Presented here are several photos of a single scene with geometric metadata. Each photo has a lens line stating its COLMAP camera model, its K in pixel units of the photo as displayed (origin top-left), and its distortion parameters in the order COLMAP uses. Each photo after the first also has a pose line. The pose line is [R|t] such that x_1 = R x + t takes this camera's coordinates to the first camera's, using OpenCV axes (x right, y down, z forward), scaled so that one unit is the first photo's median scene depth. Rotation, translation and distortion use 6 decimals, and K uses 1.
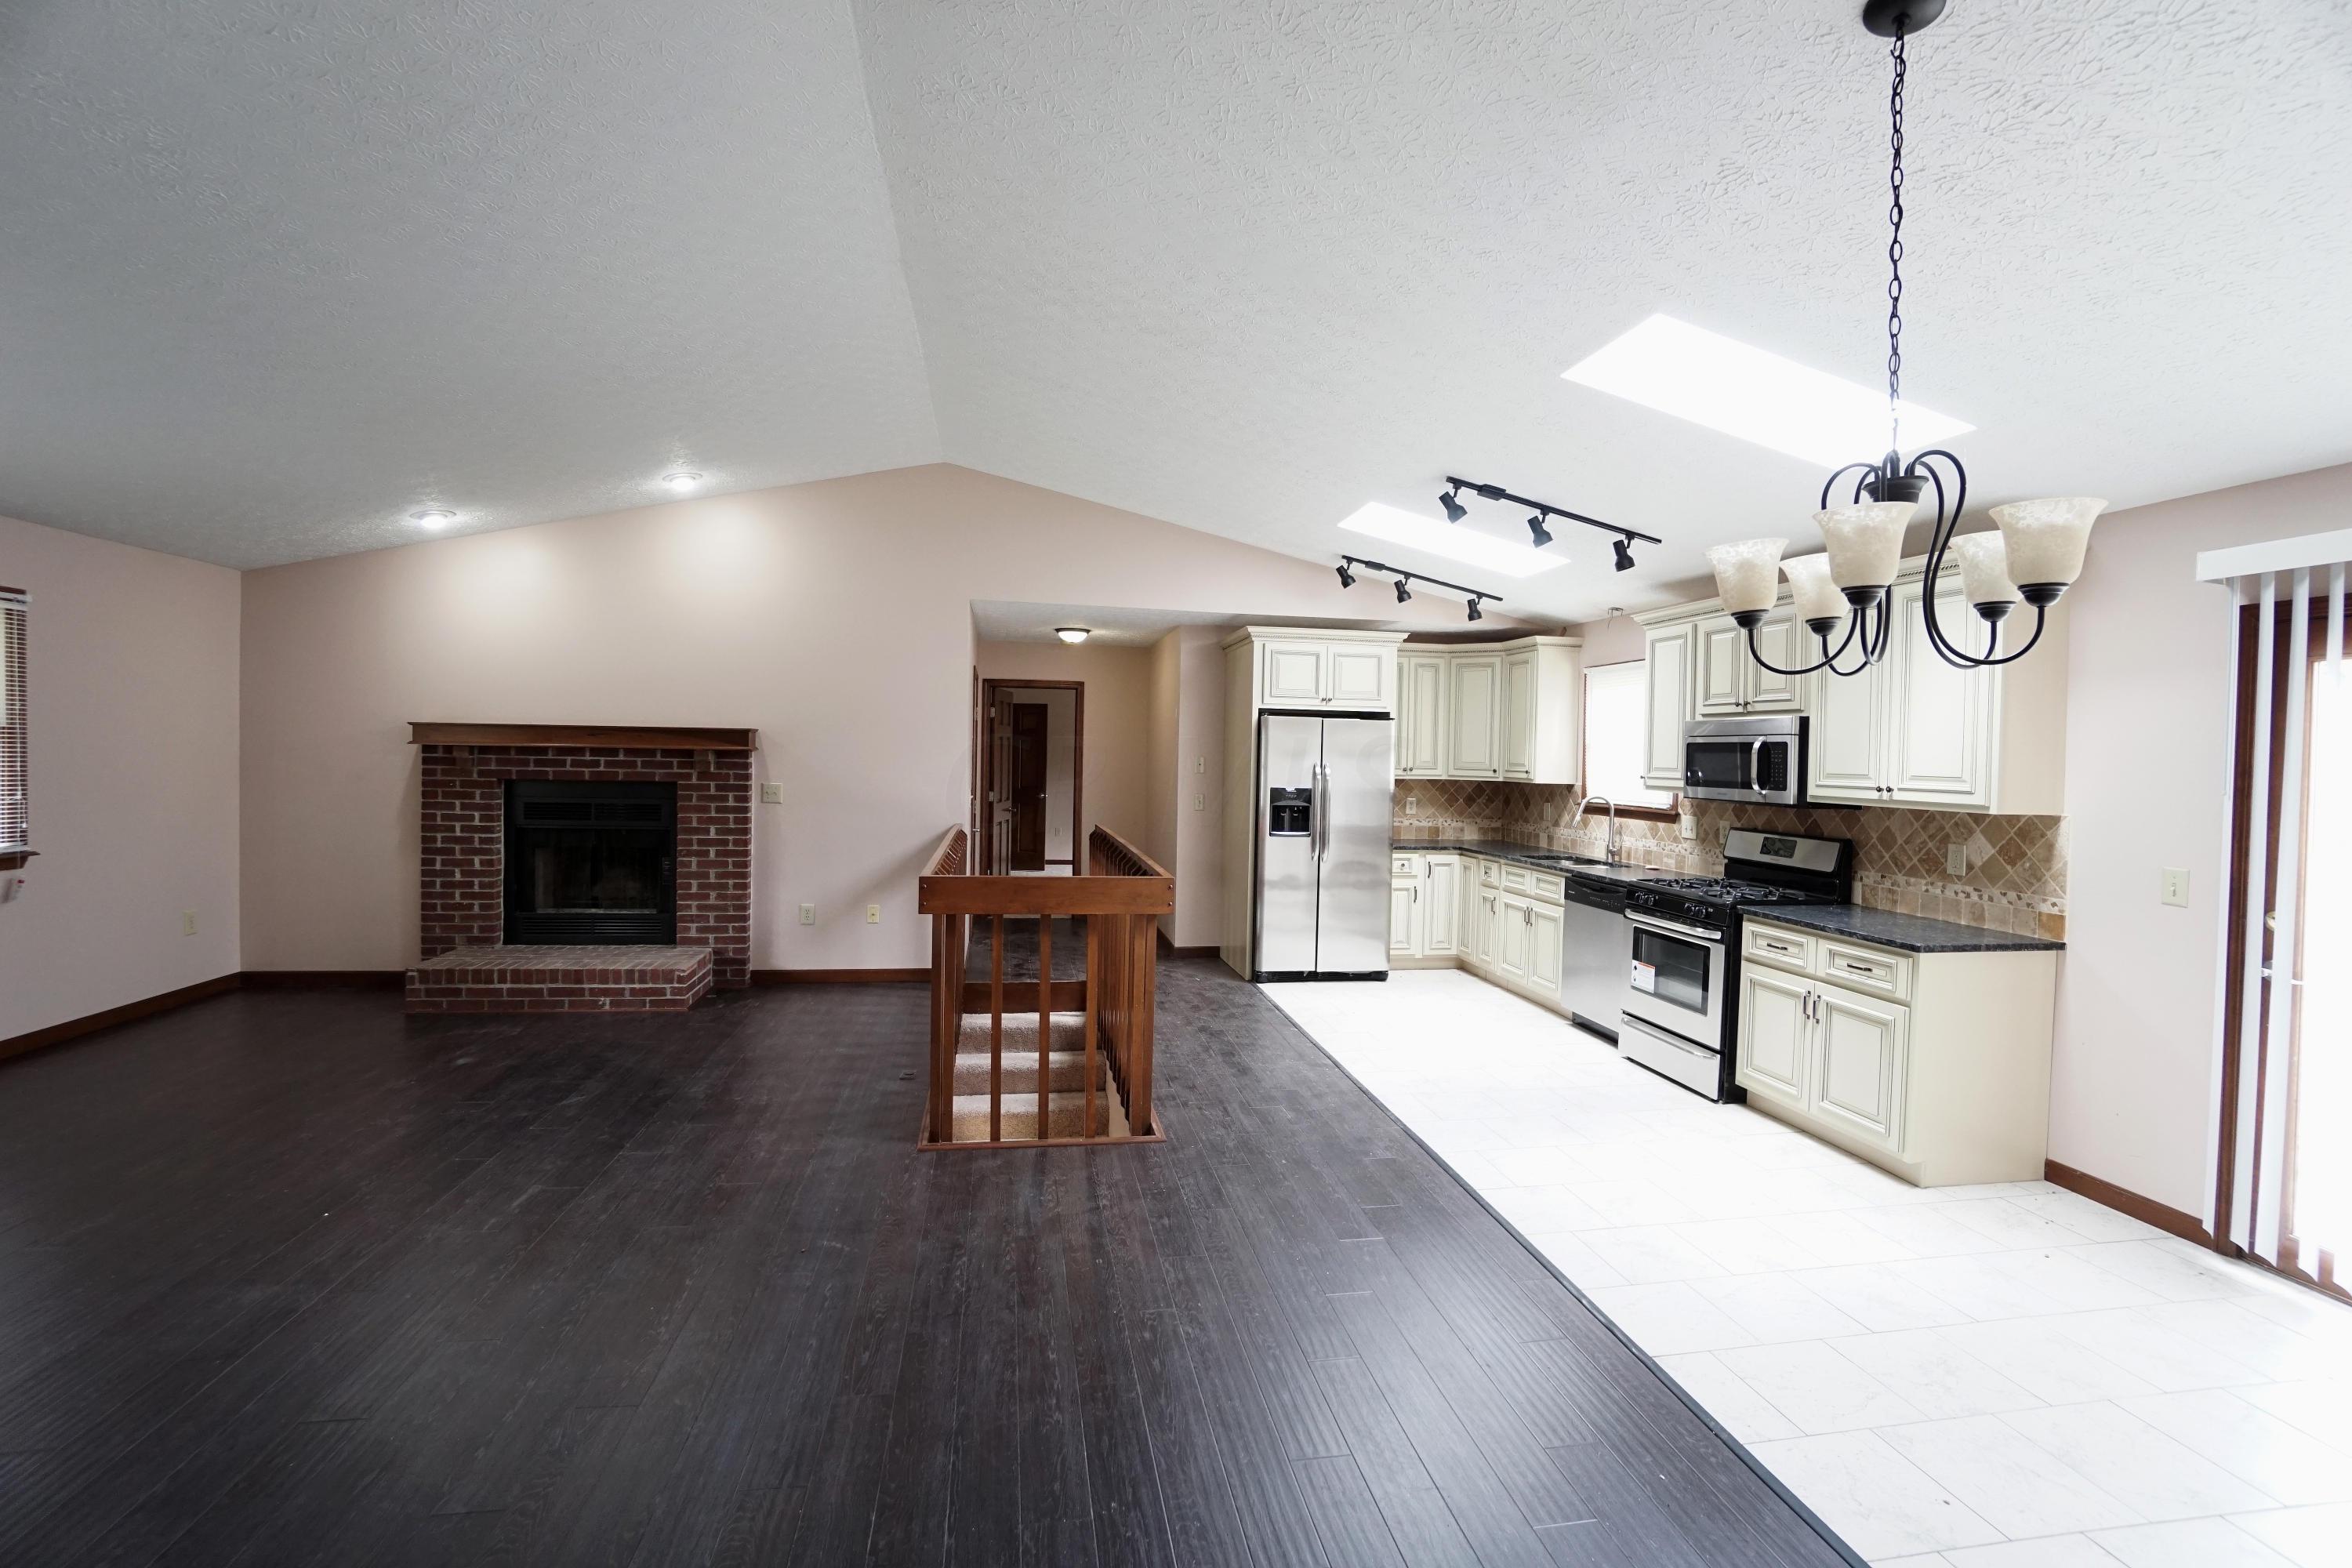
lens RADIAL K [[1037.7, 0, 1176.7], [0, 1037.7, 767.4], [0, 0, 1]] dist [-0.064411, 0.023006]
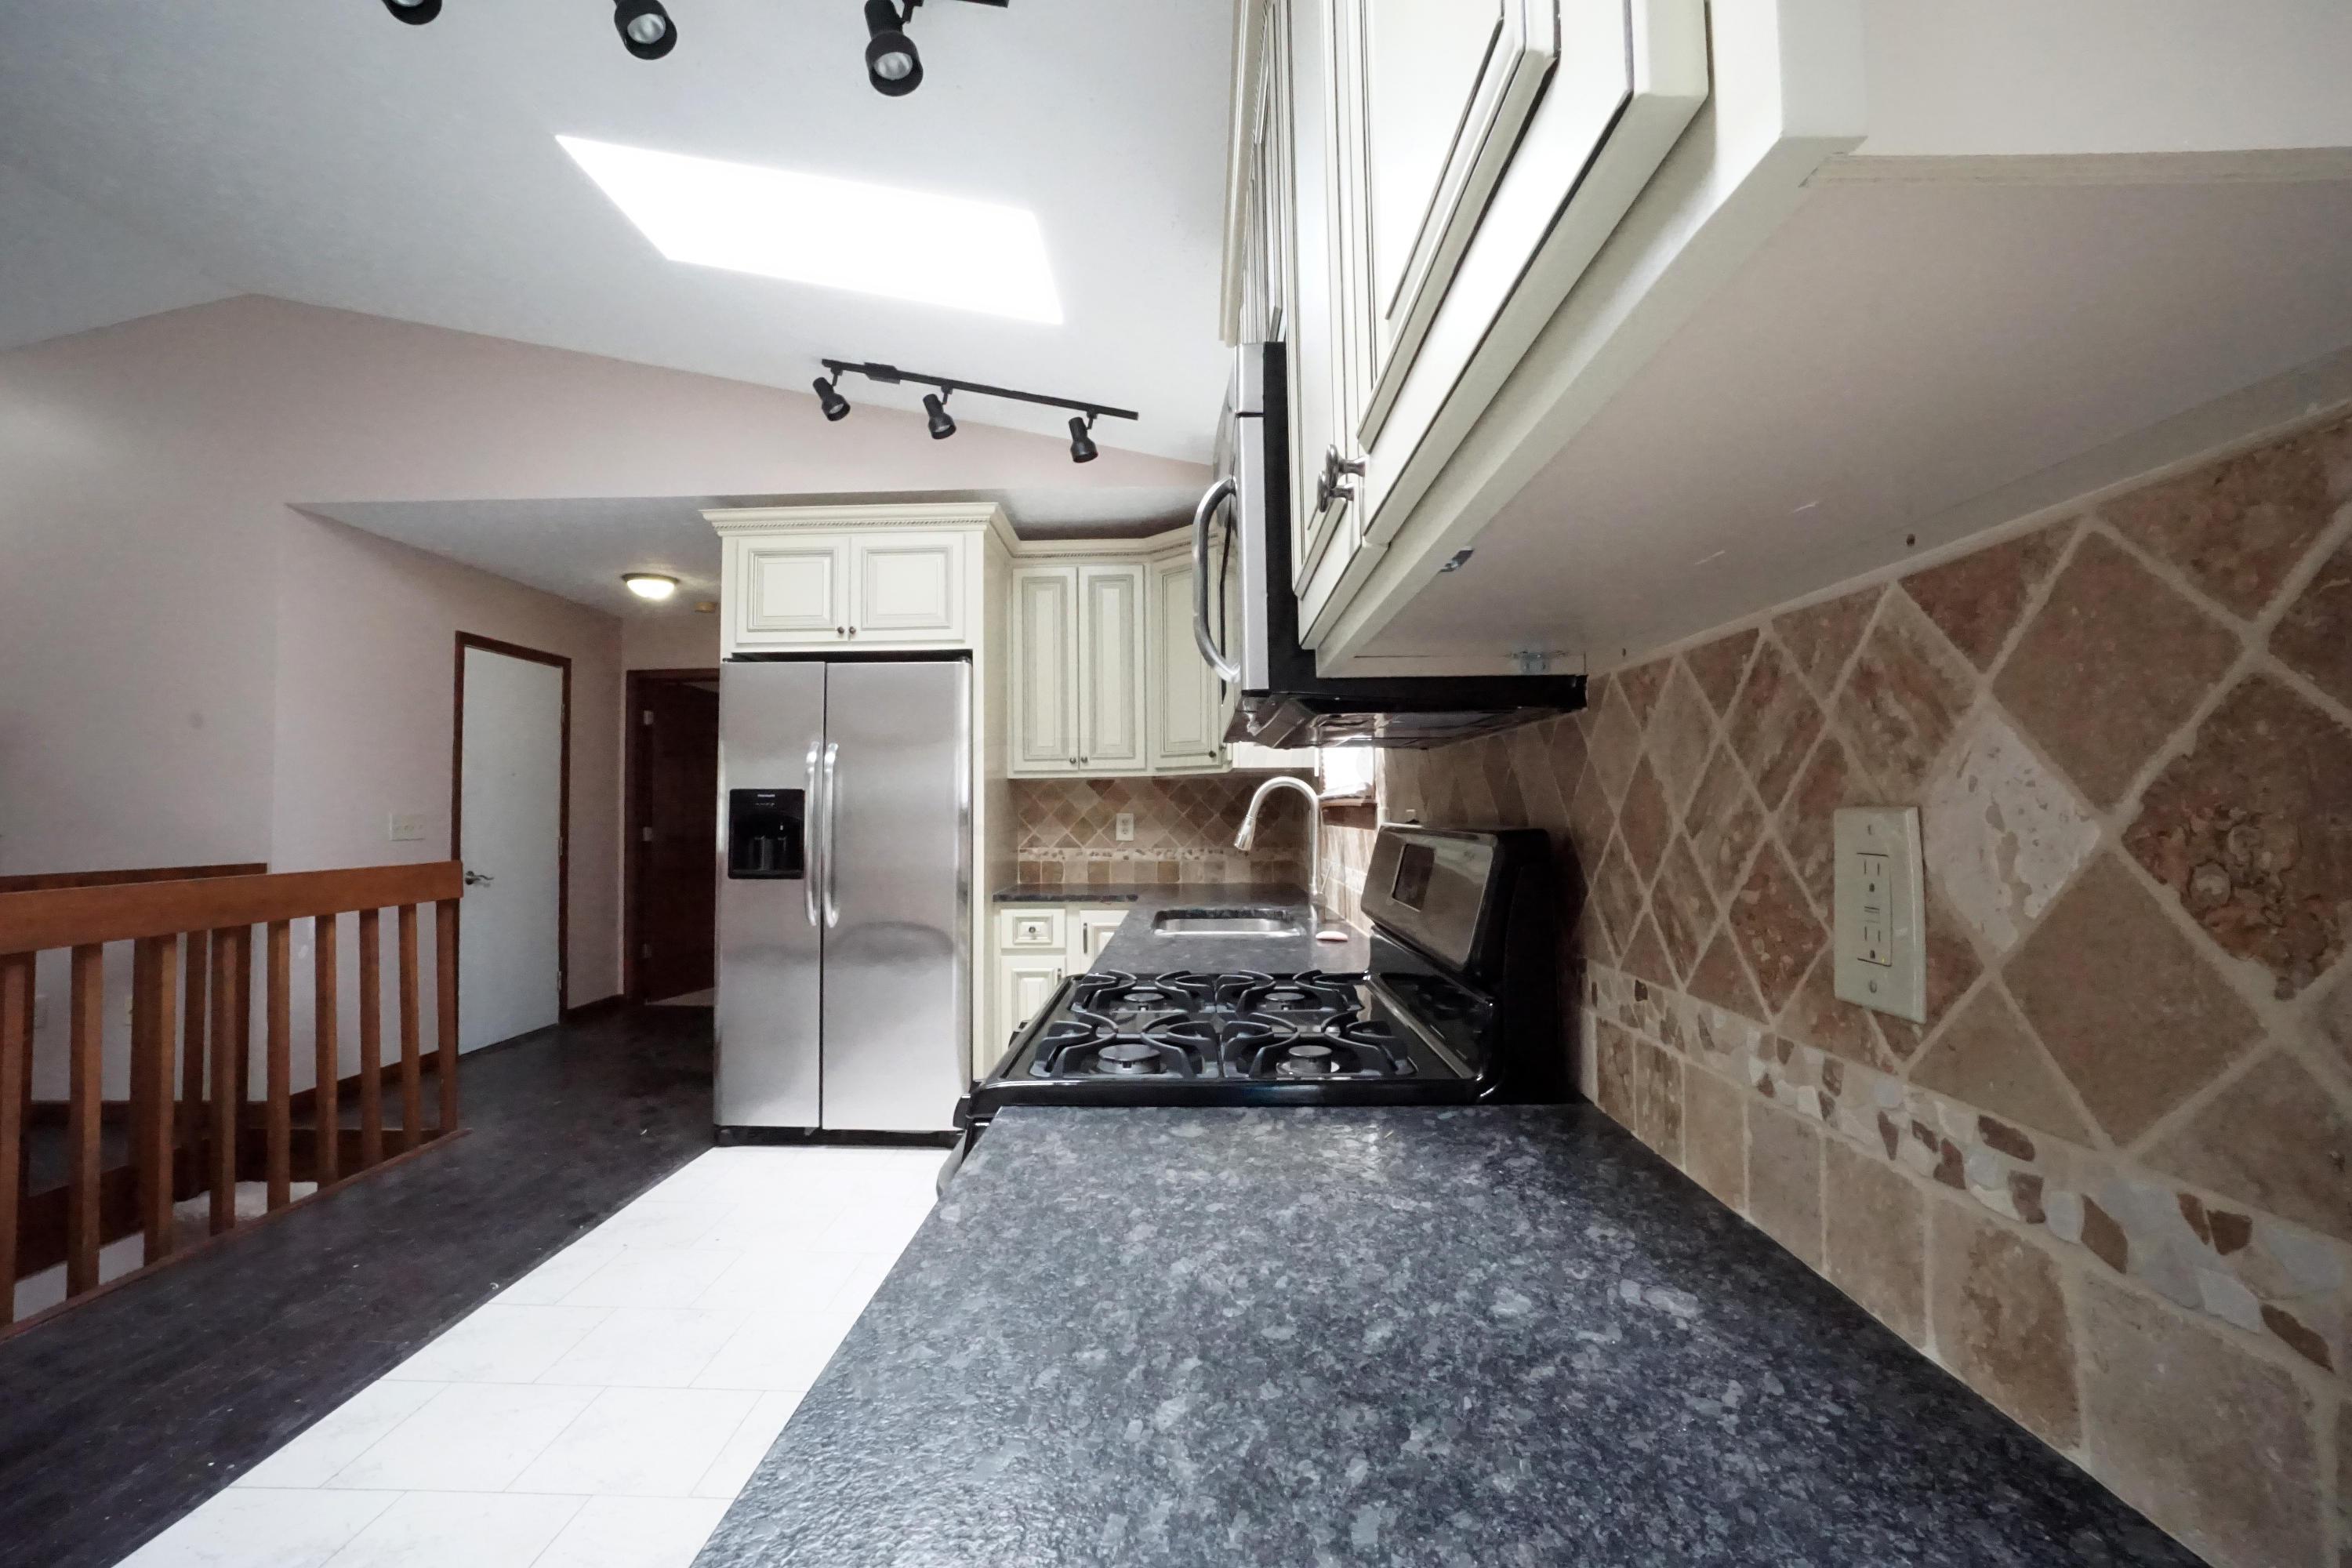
lens RADIAL K [[1037.7, 0, 1176.7], [0, 1037.7, 767.4], [0, 0, 1]] dist [-0.064411, 0.023006]
pose [[0.982373, -0.037475, -0.183137, 0.486180], [0.026847, 0.997827, -0.060169, 0.053251], [0.184994, 0.054191, 0.981244, 0.576134]]
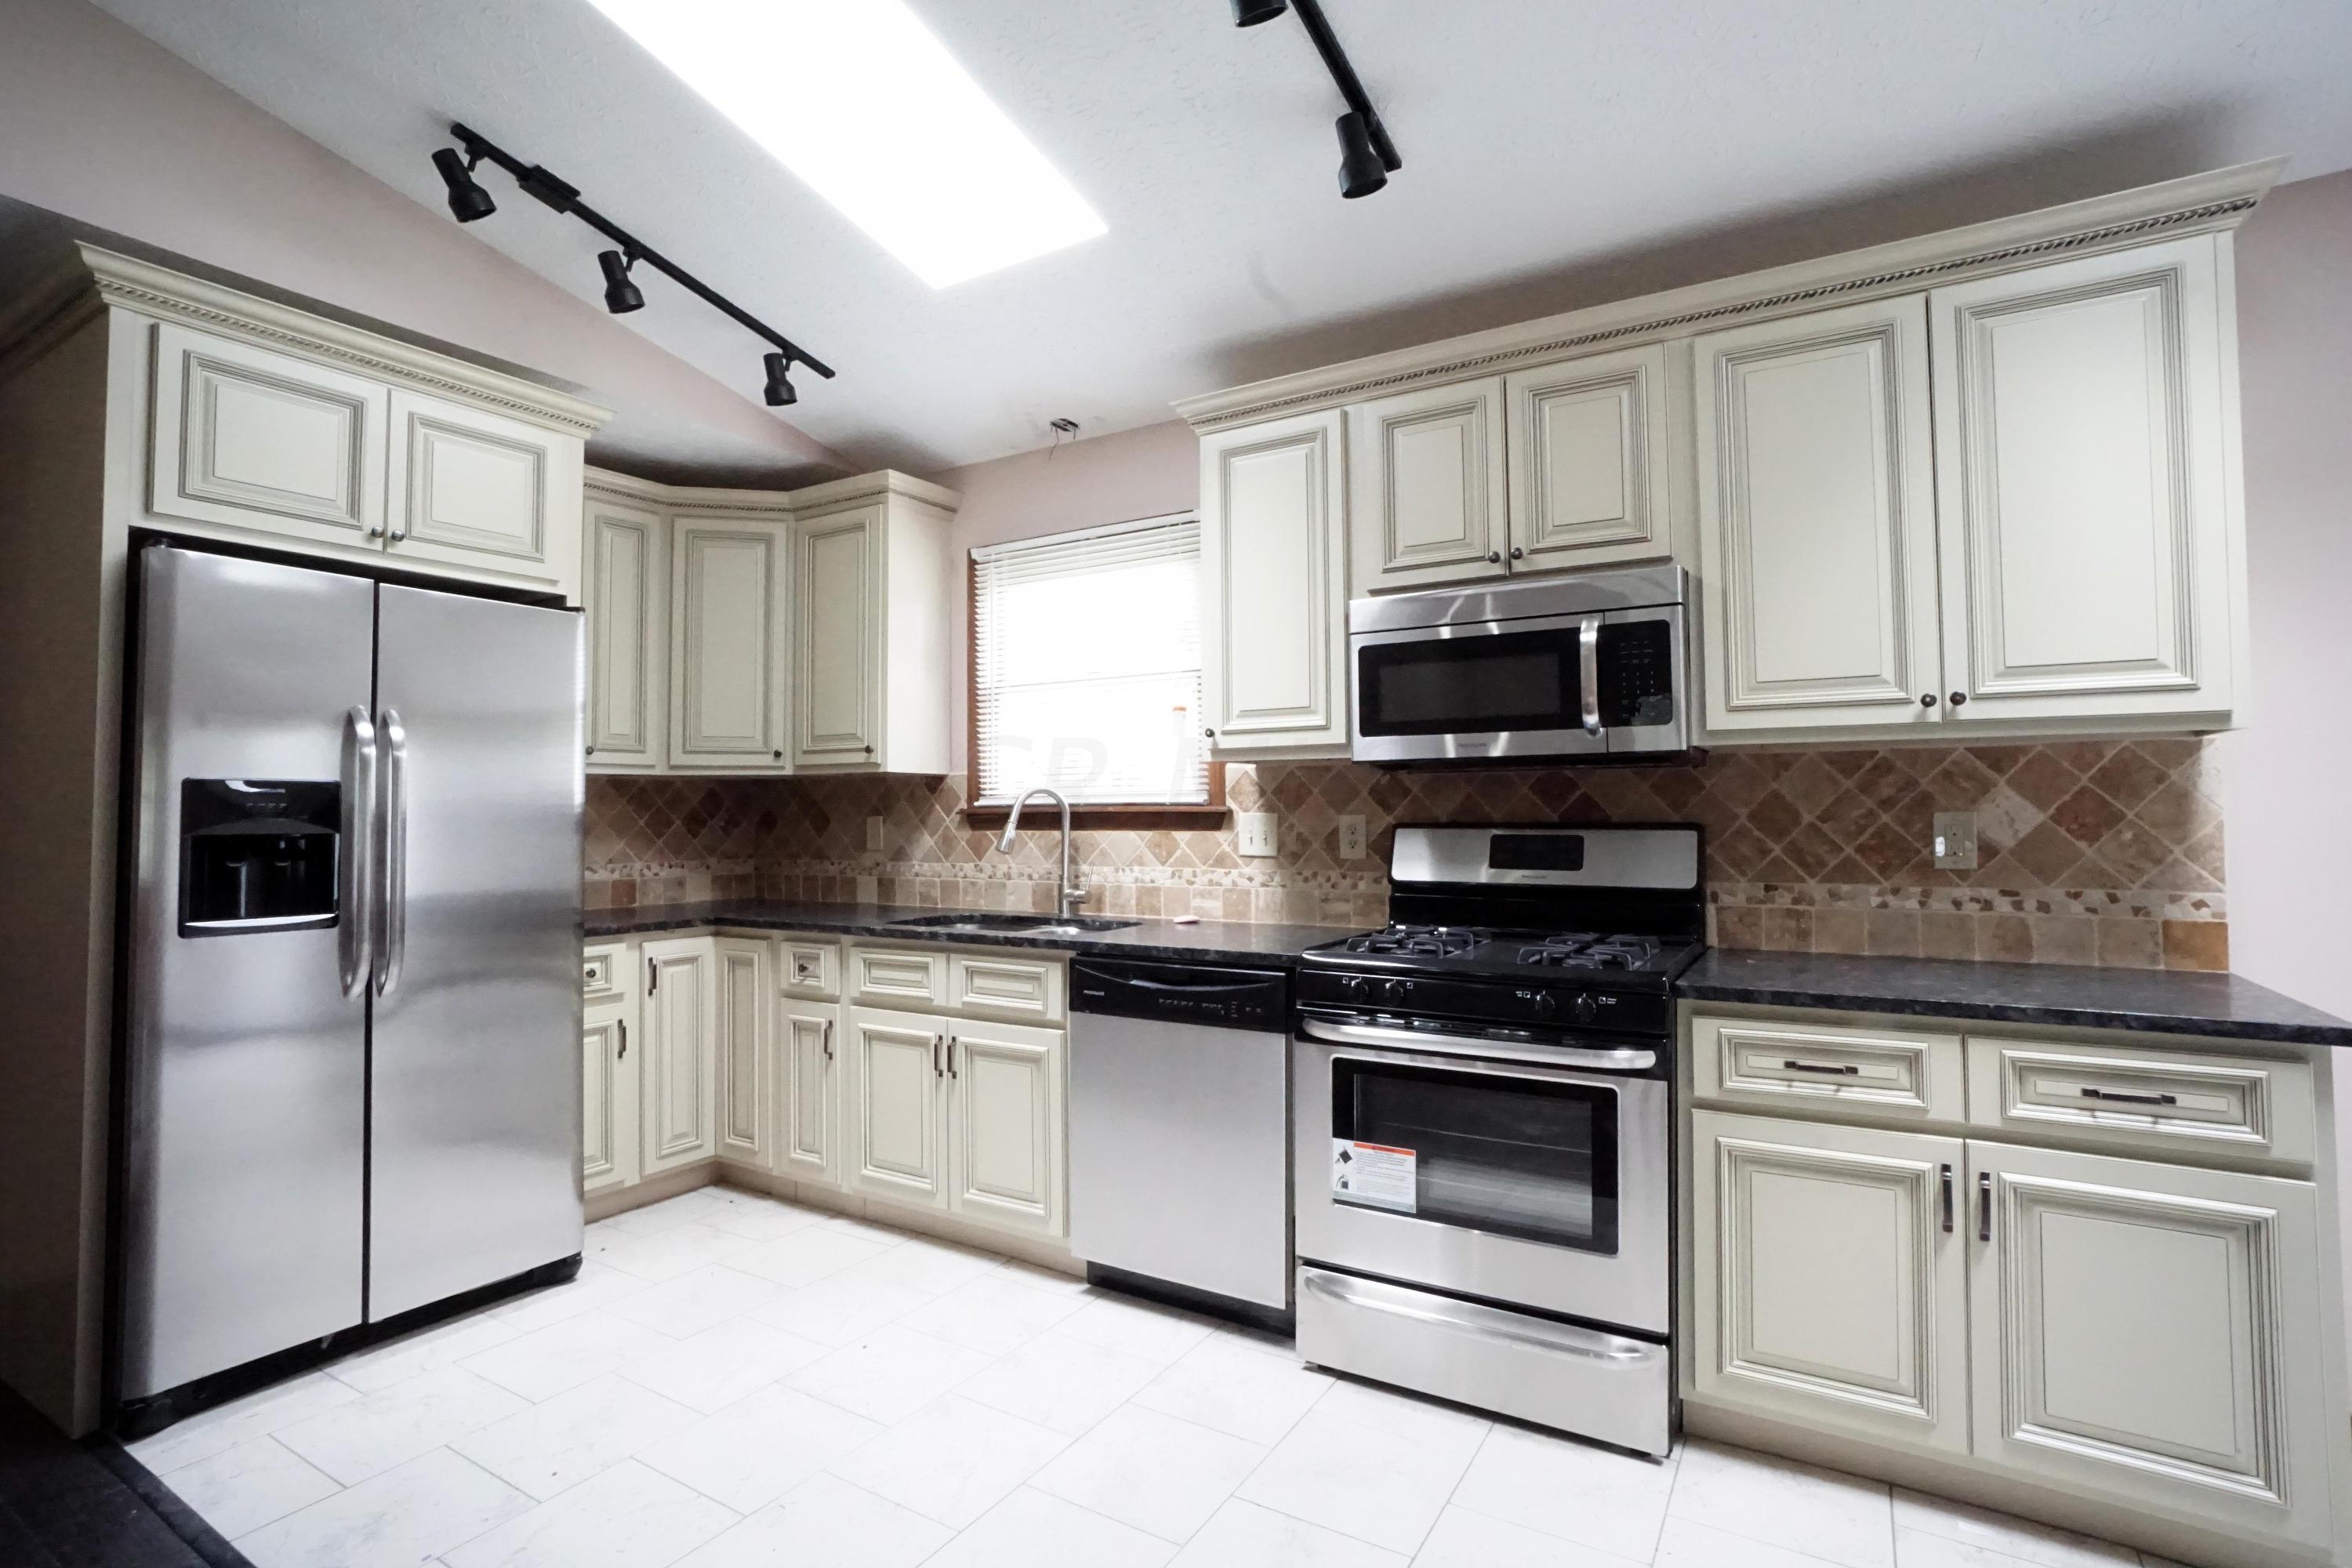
lens RADIAL K [[1120.3, 0, 1172.9], [0, 1120.3, 768.2], [0, 0, 1]] dist [-0.052616, 0.023296]
pose [[0.657165, 0.002811, 0.753742, 0.045196], [0.032066, 0.998983, -0.031683, 0.040679], [-0.753065, 0.044991, 0.656407, 0.644774]]
